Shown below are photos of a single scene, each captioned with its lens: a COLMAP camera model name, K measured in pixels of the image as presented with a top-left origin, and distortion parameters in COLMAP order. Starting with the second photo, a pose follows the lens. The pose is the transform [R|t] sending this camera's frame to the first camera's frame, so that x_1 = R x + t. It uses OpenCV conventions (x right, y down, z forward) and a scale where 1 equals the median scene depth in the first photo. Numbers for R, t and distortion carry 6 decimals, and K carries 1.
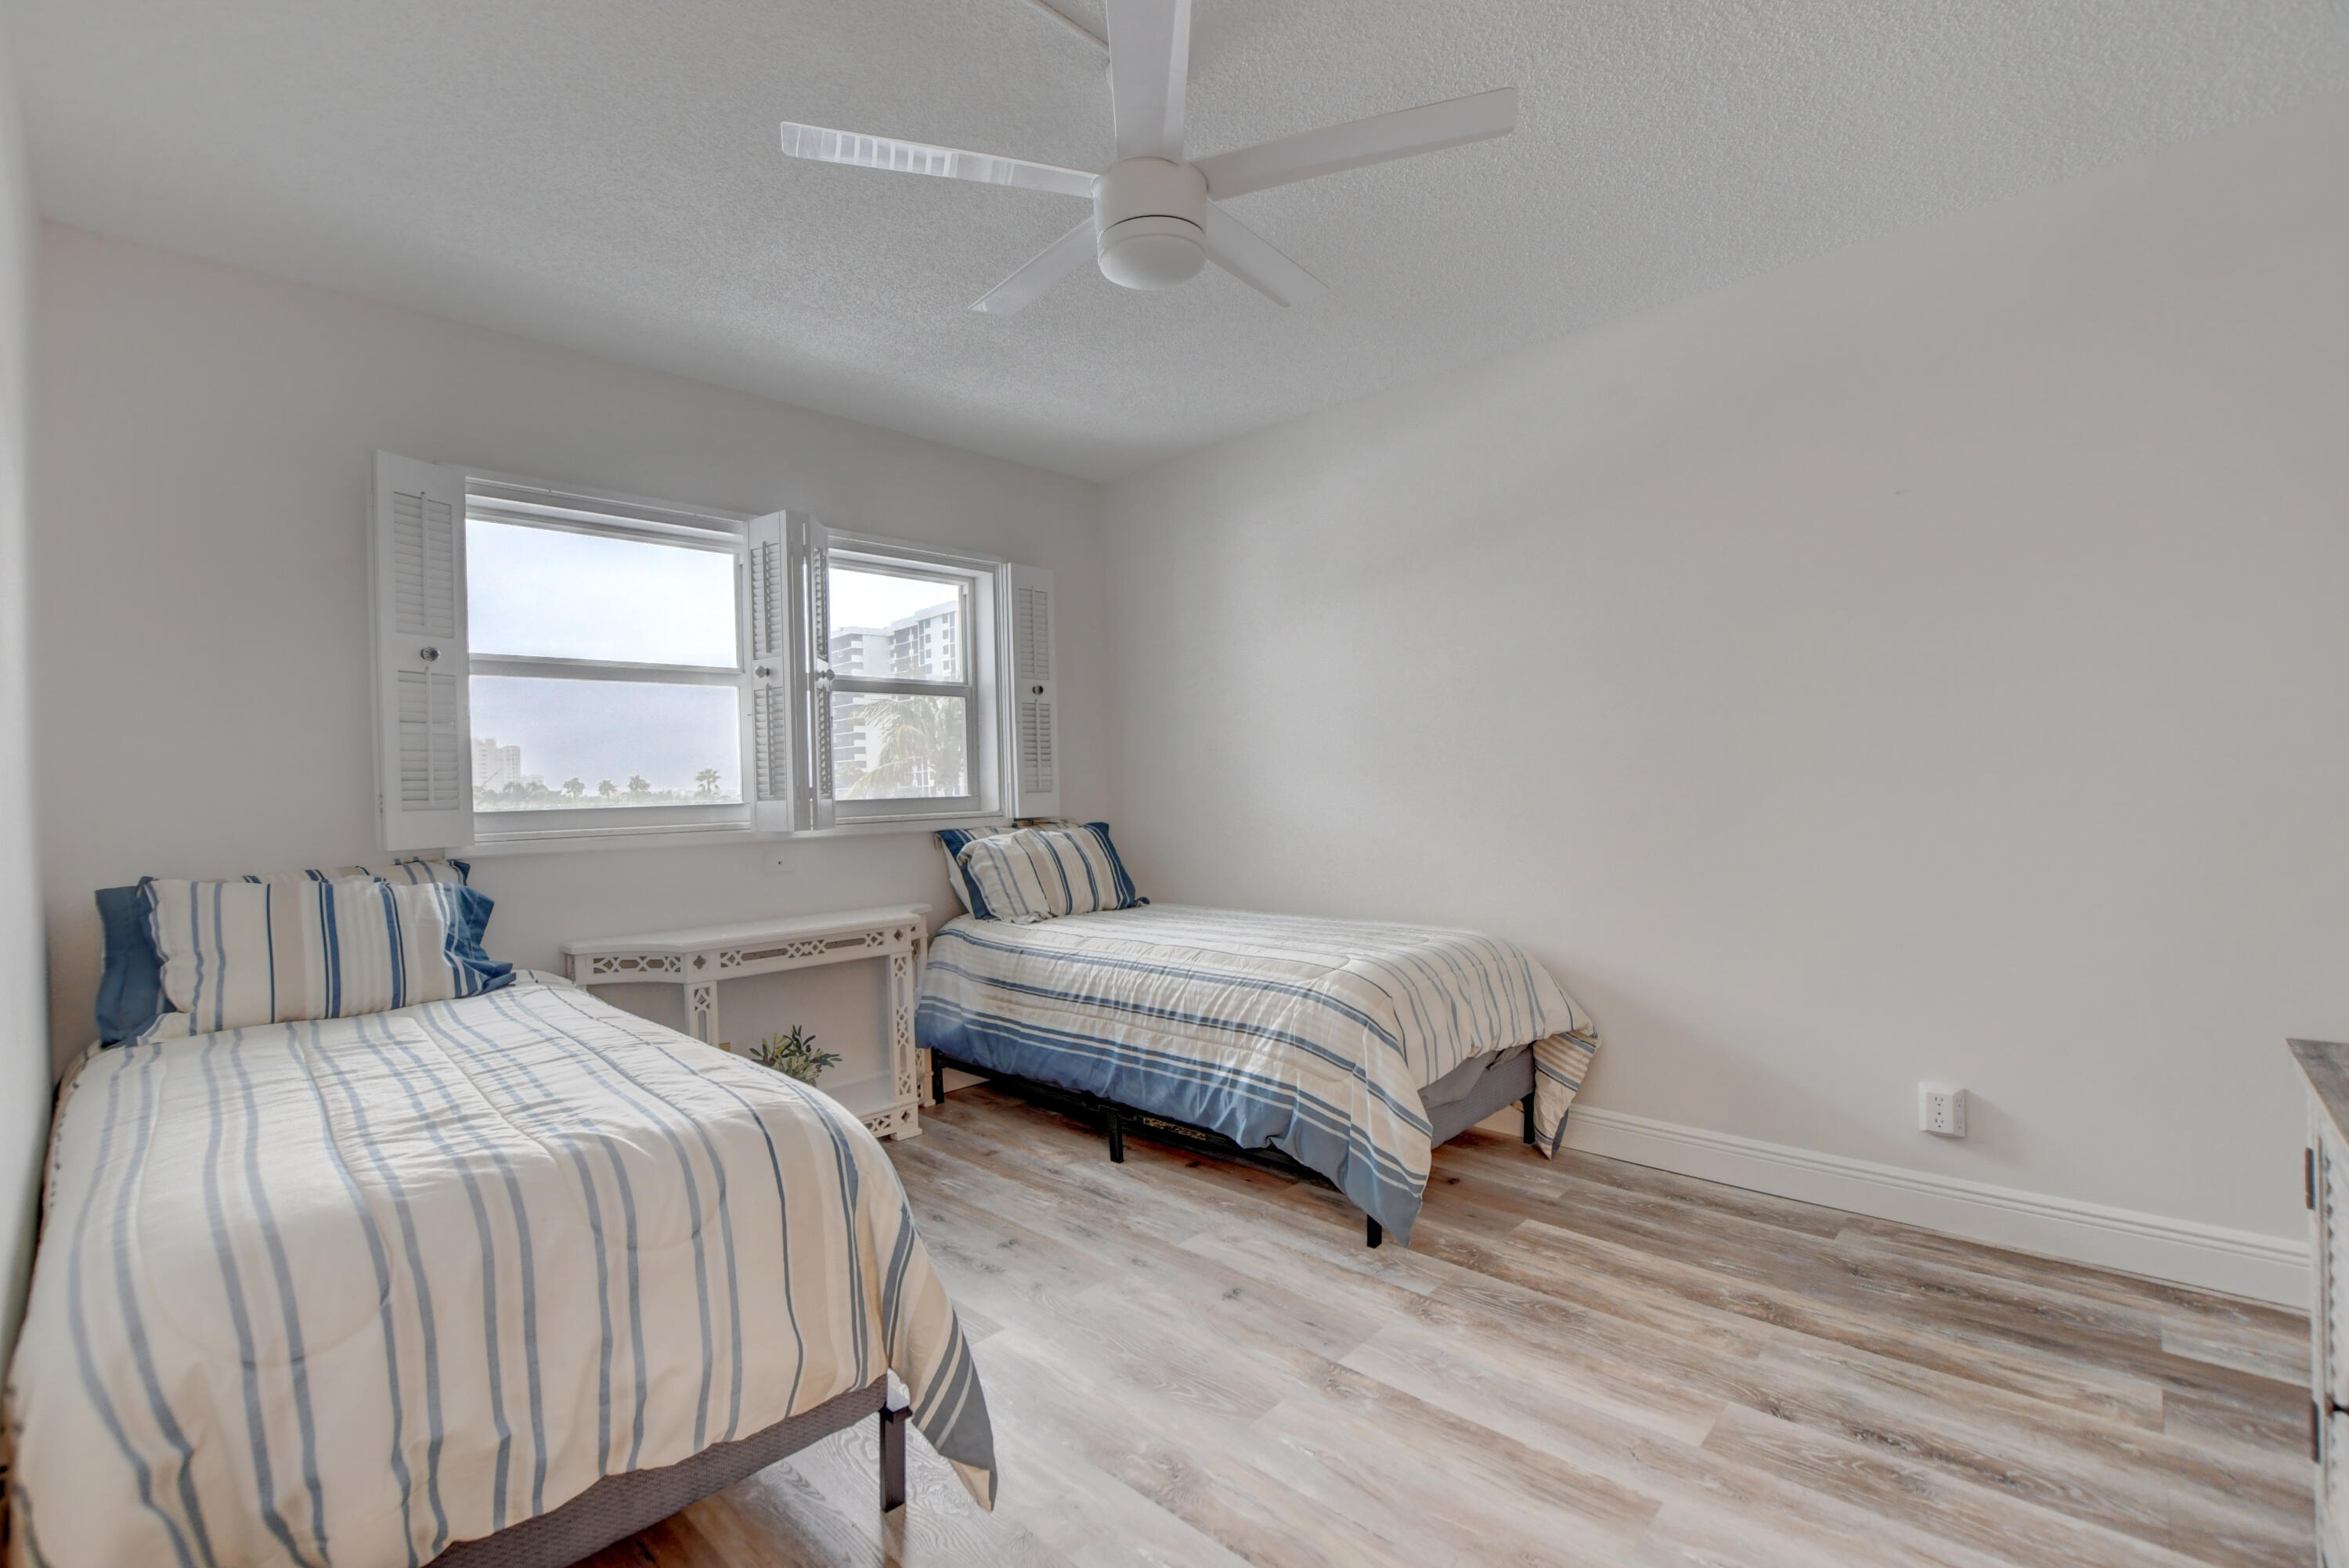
lens RADIAL K [[1018.2, 0, 1160.1], [0, 1018.2, 775.6], [0, 0, 1]] dist [-0.025760, -0.000241]
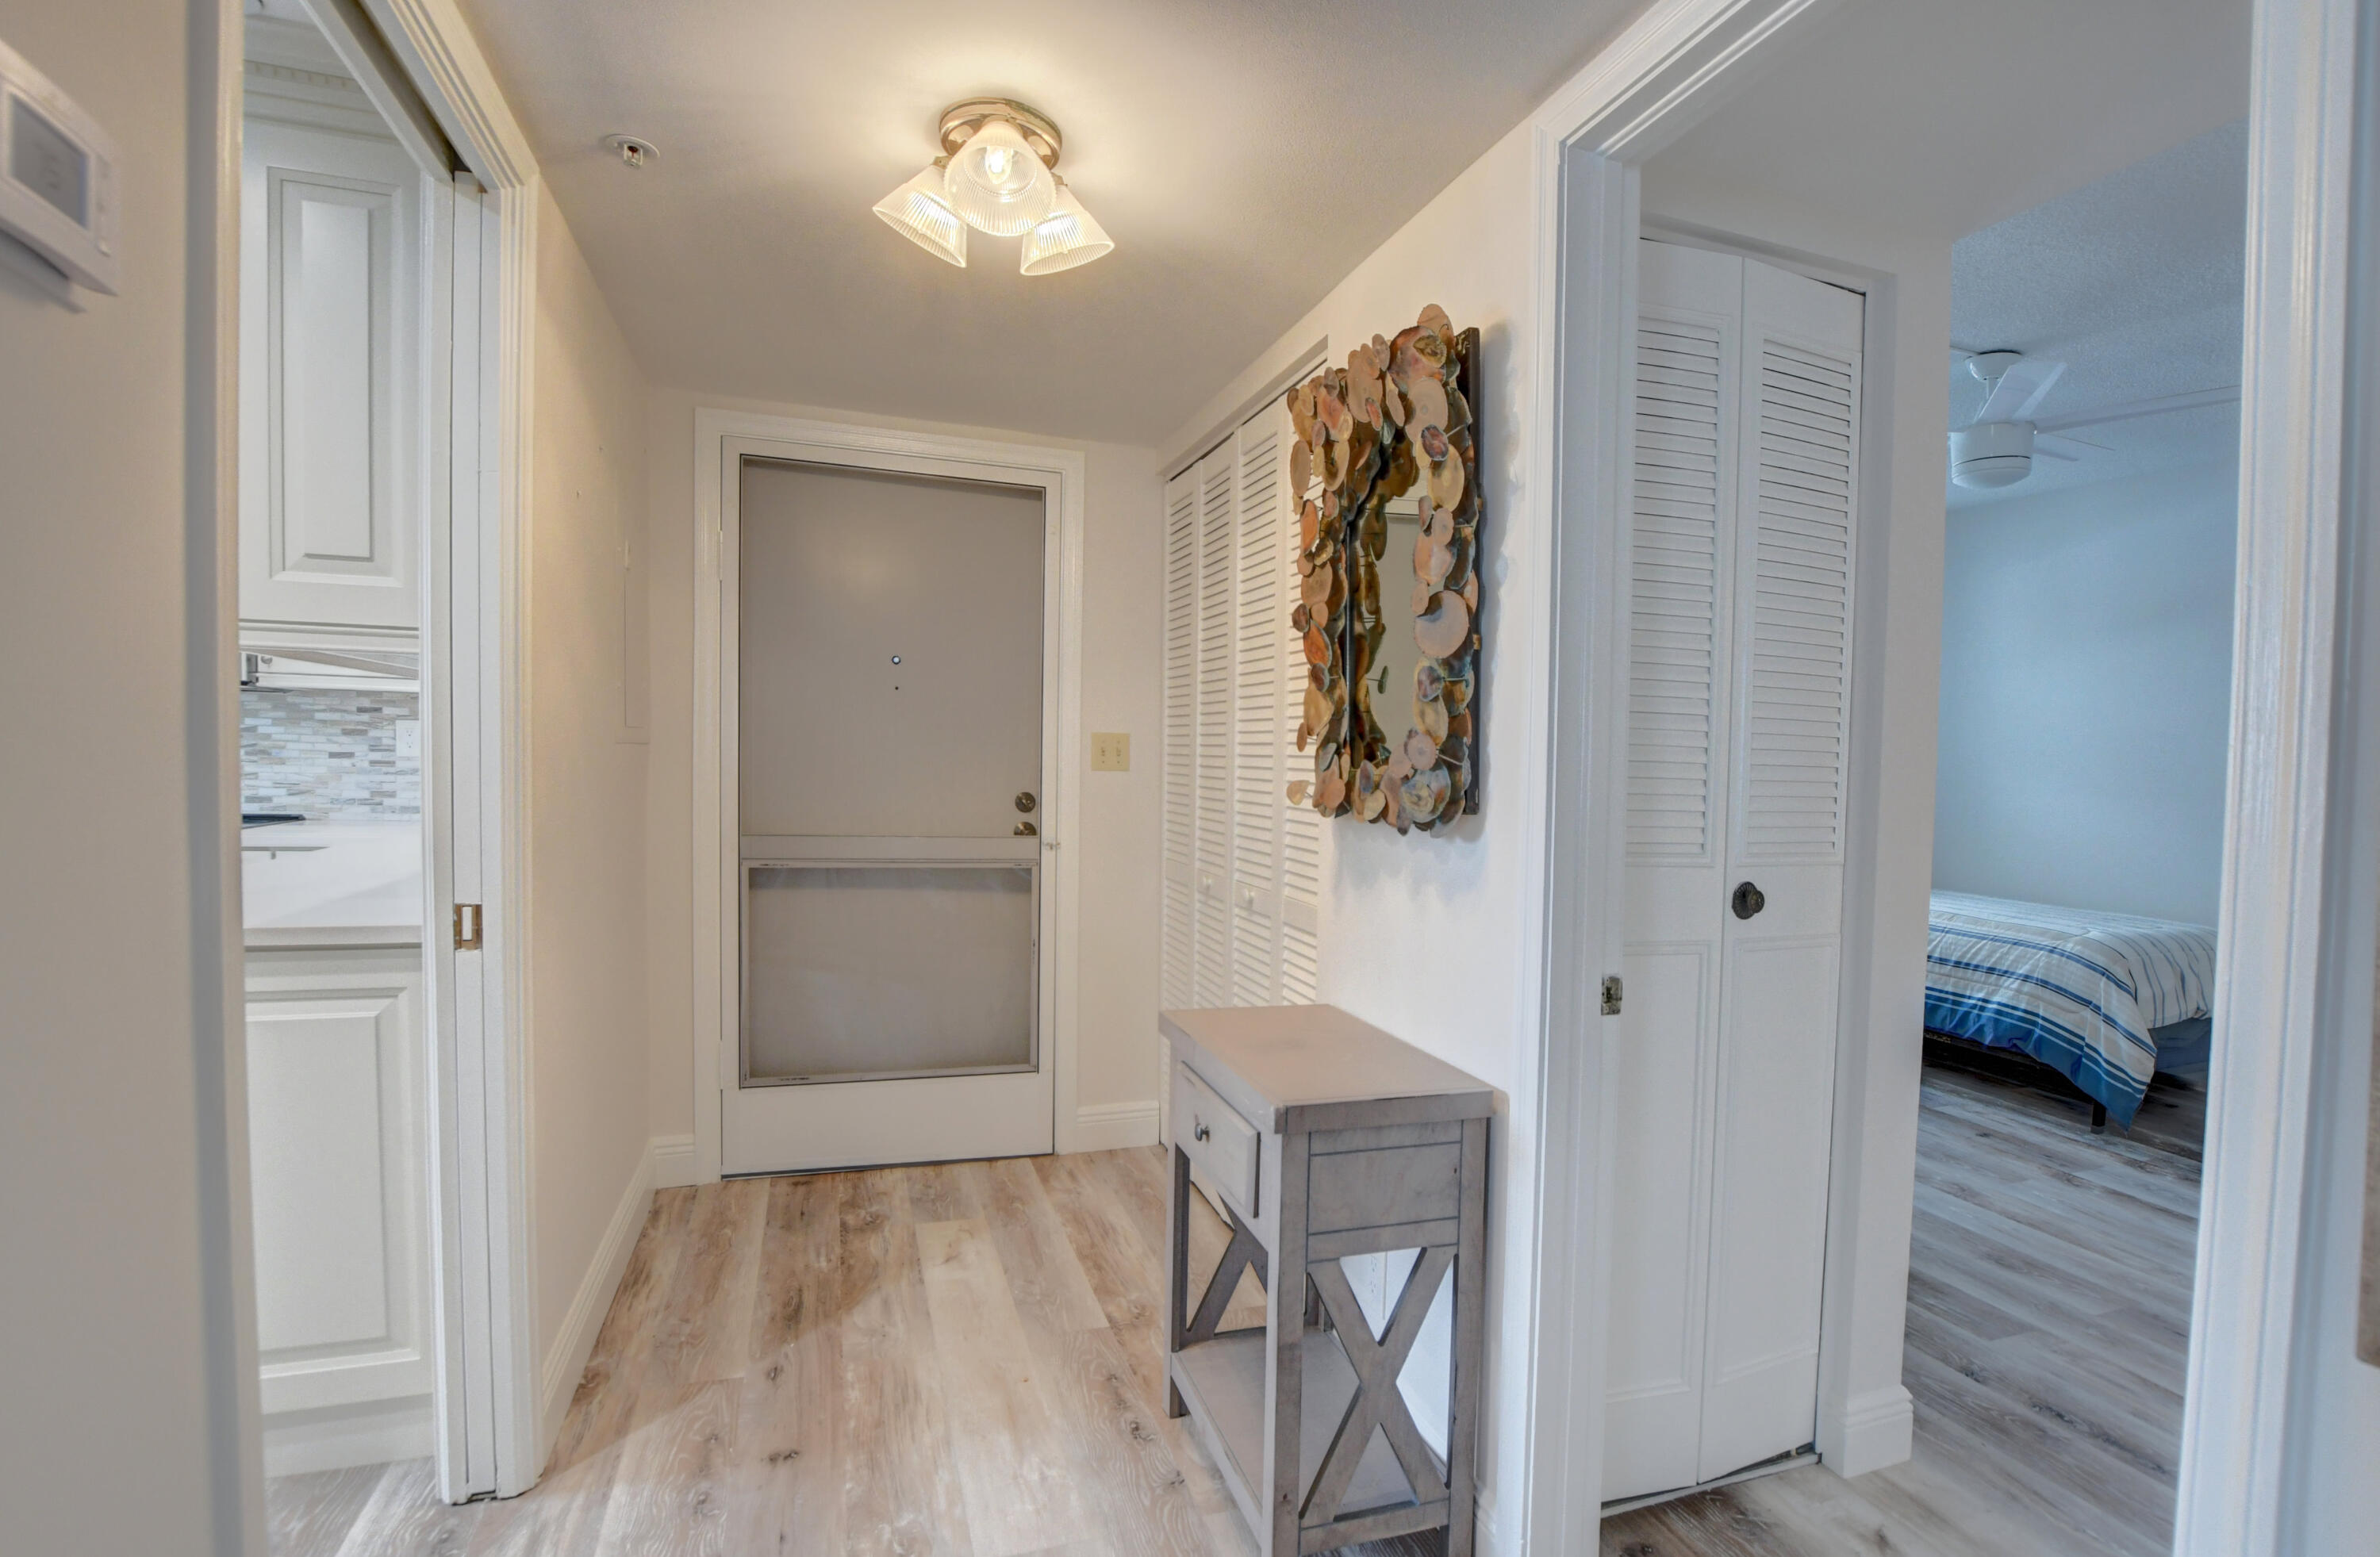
lens RADIAL K [[1069.0, 0, 1247.6], [0, 1069.0, 764.5], [0, 0, 1]] dist [-0.018109, -0.000271]
pose [[0.895203, 0.064642, -0.440946, -0.221659], [-0.055587, 0.997894, 0.033438, -0.028255], [0.442179, -0.005423, 0.896910, -0.793231]]
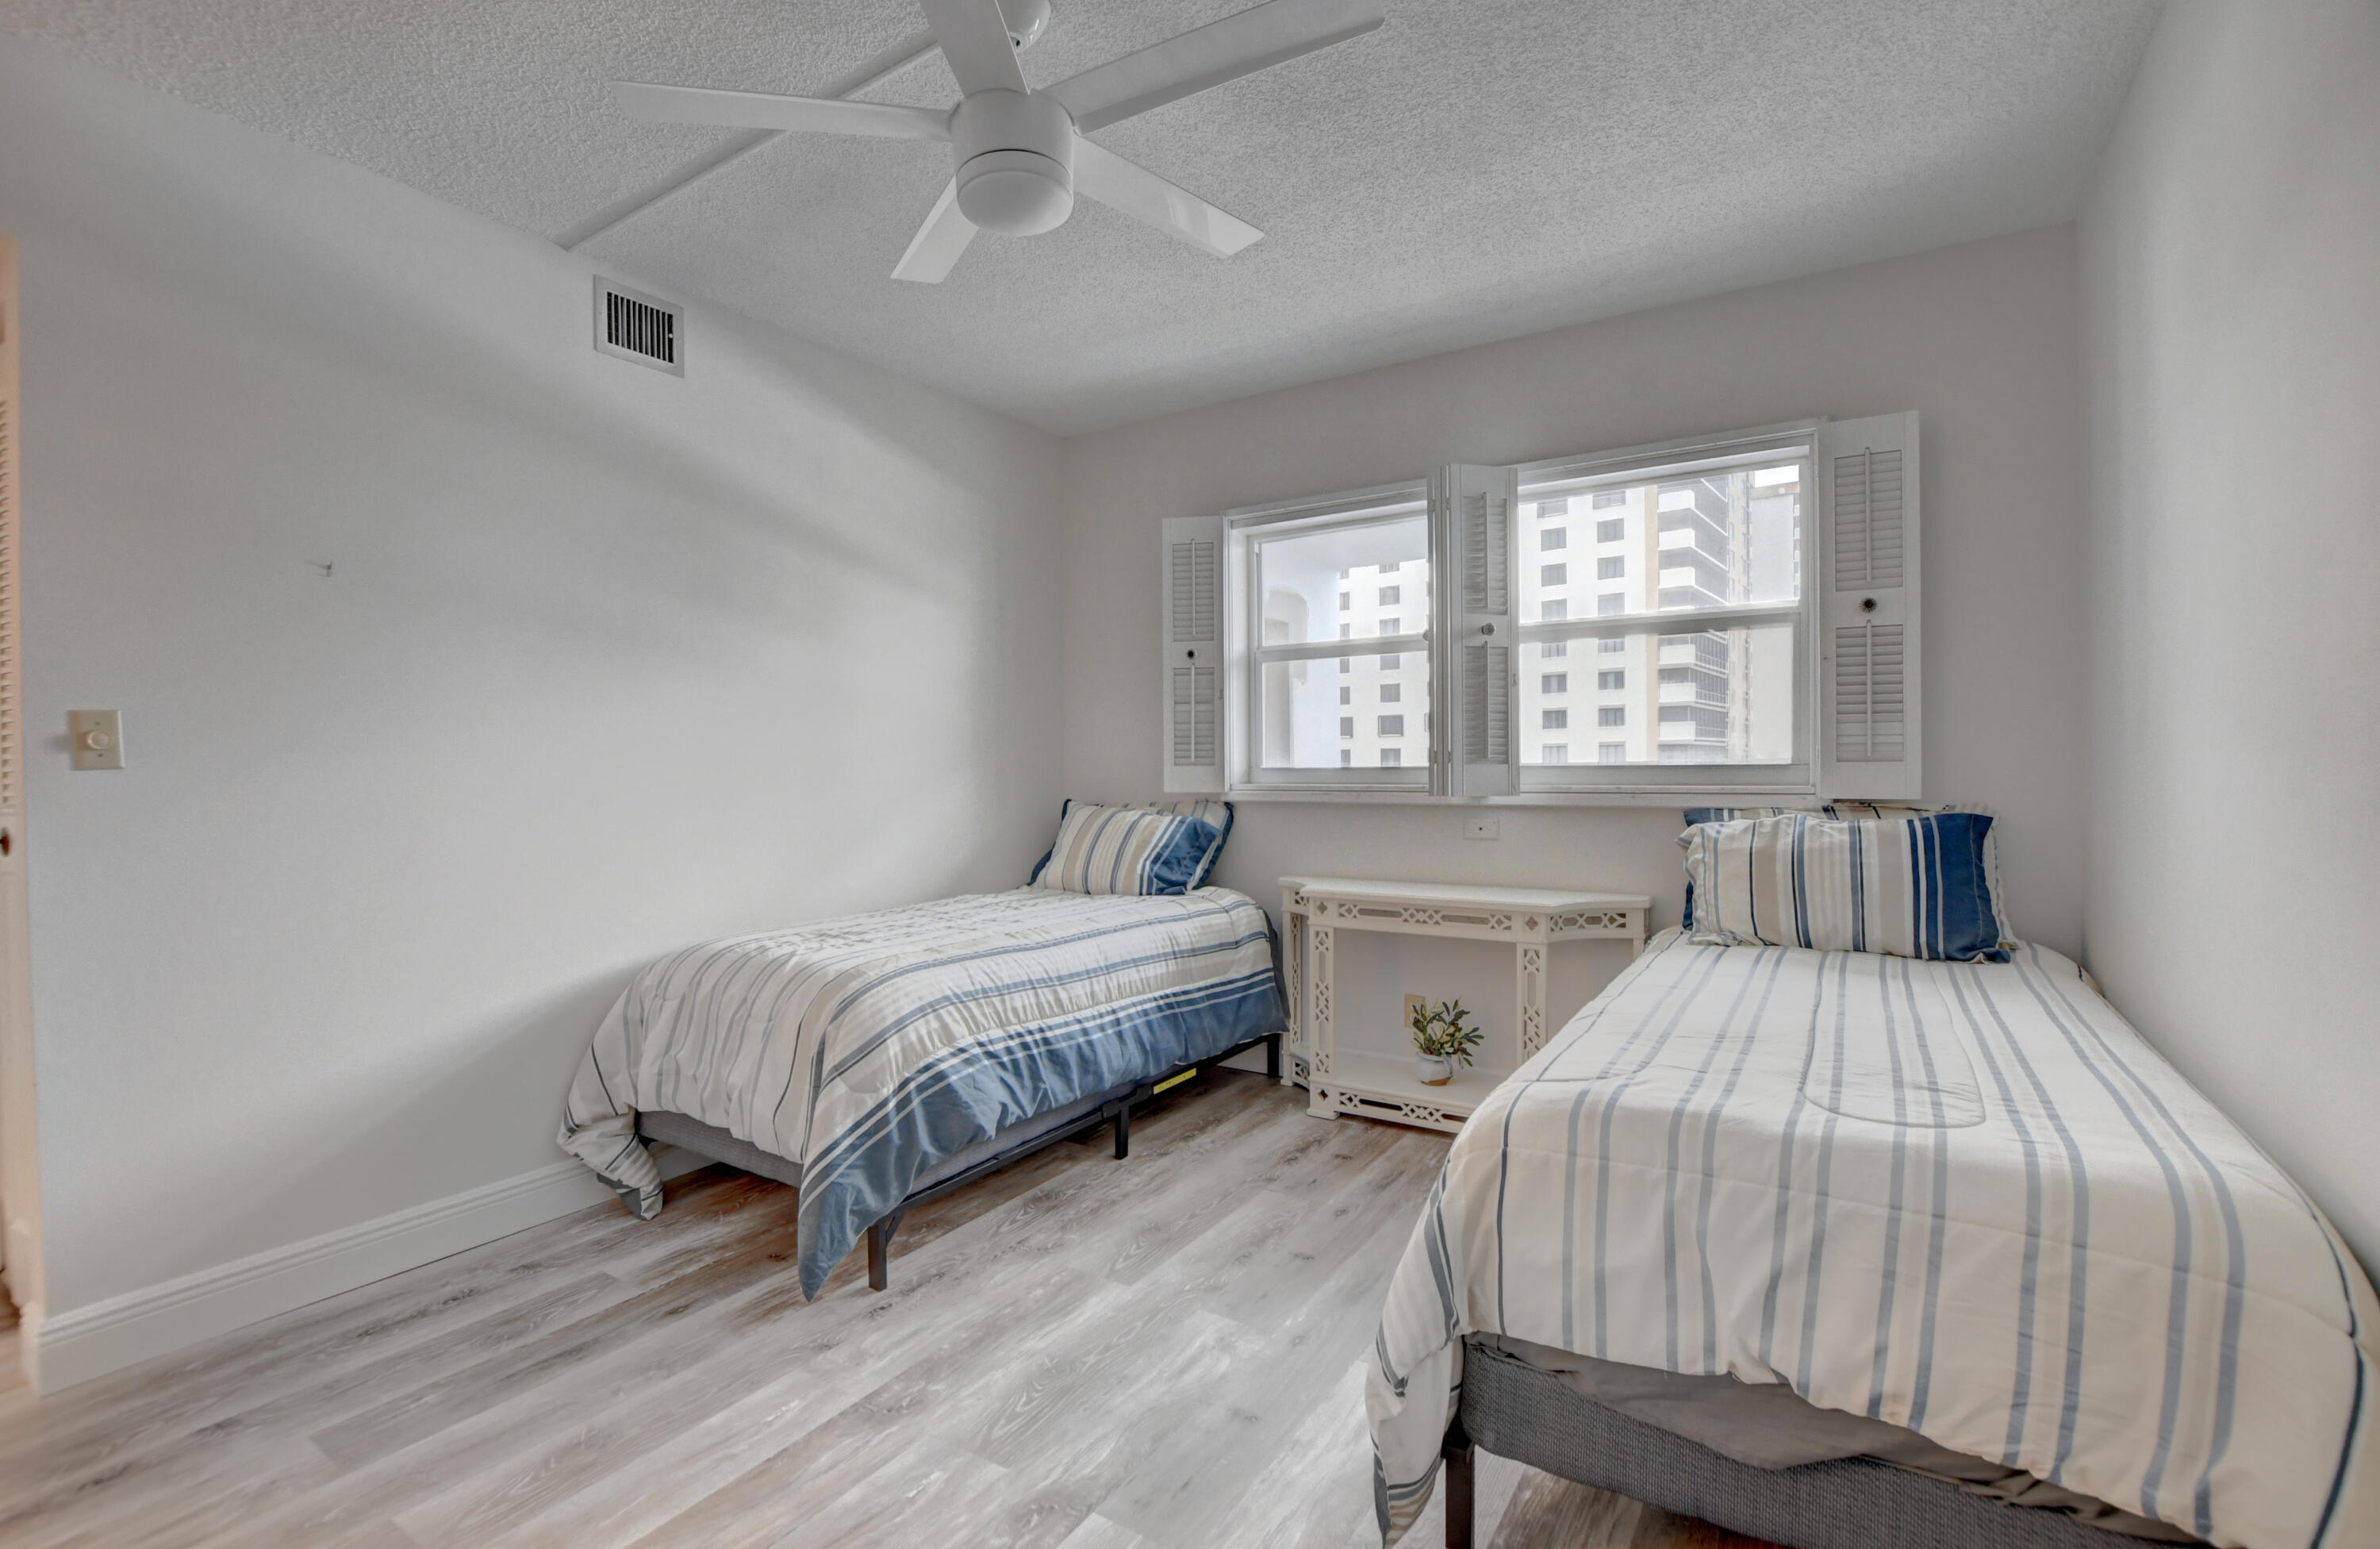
lens RADIAL K [[1069.2, 0, 1201.2], [0, 1069.2, 765.2], [0, 0, 1]] dist [-0.018109, -0.000271]
pose [[0.184870, 0.033450, -0.982194, 0.756338], [0.013880, 0.999232, 0.036643, -0.020244], [0.982665, -0.020407, 0.184264, 0.729402]]
